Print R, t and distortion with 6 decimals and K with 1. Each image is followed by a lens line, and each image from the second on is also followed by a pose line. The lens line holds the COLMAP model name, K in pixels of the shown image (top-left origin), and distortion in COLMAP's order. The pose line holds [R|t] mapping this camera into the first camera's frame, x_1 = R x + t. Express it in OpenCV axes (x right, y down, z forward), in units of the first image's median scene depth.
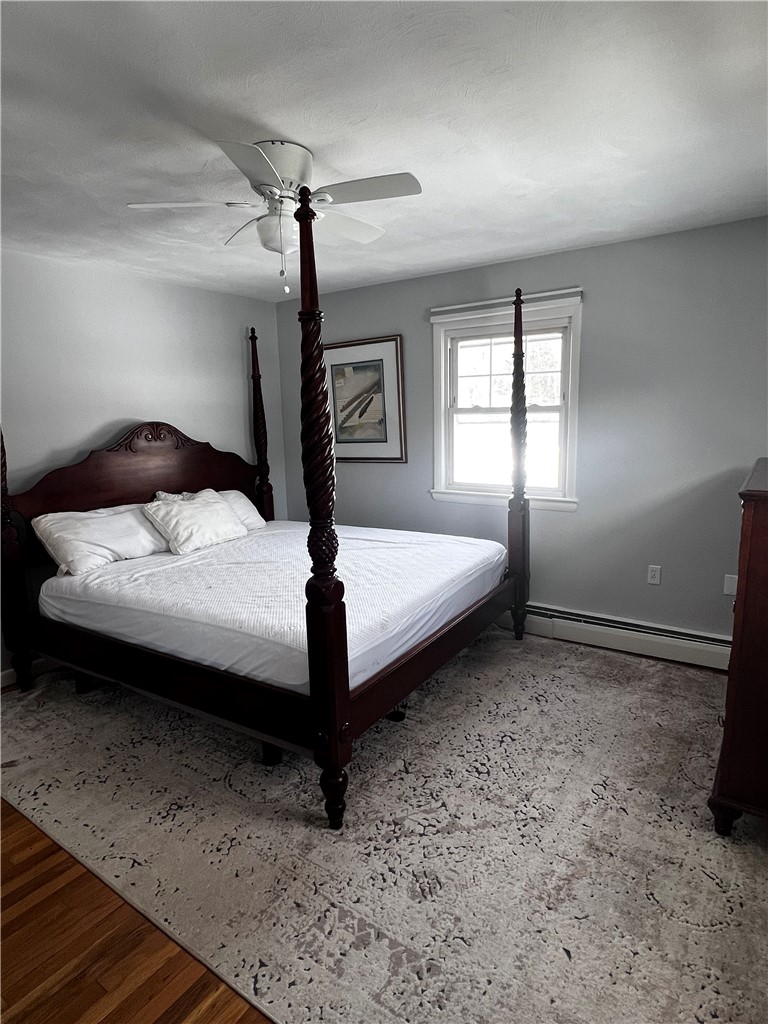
lens RADIAL K [[575.8, 0, 381.1], [0, 575.8, 509.6], [0, 0, 1]] dist [0.003325, 0.001376]
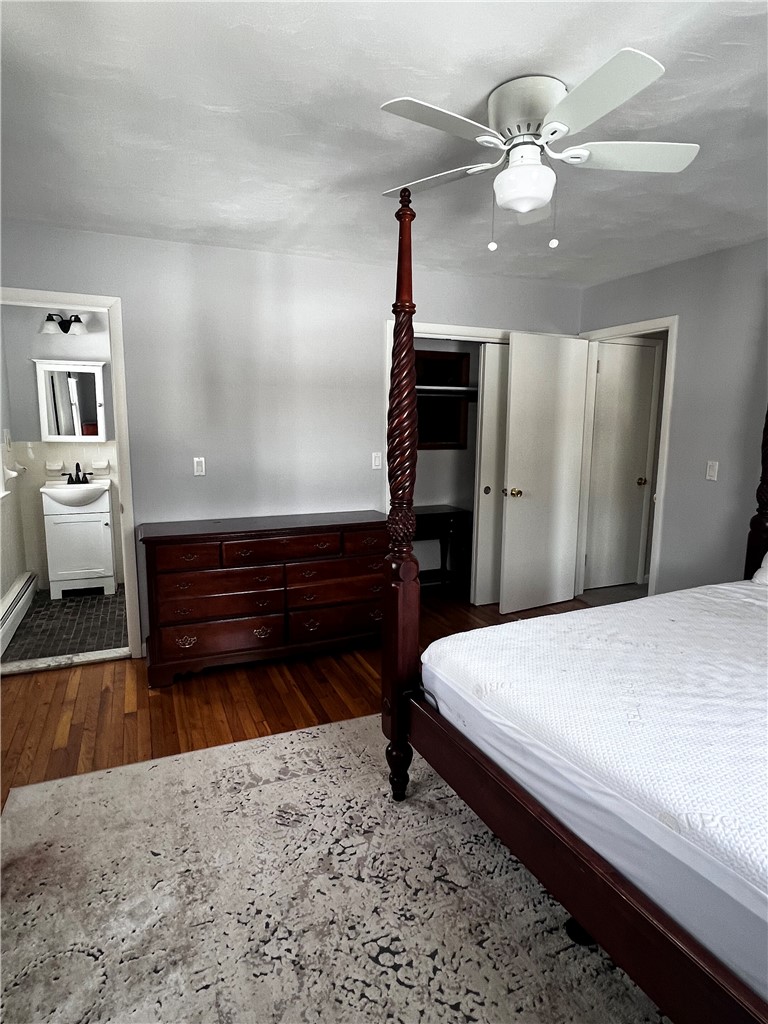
lens RADIAL K [[575.8, 0, 381.1], [0, 575.8, 509.6], [0, 0, 1]] dist [0.003325, 0.001376]
pose [[-0.527956, 0.155970, -0.834827, 0.736557], [-0.136890, 0.954509, 0.264901, -0.217361], [0.838167, 0.254136, -0.482588, 1.371882]]
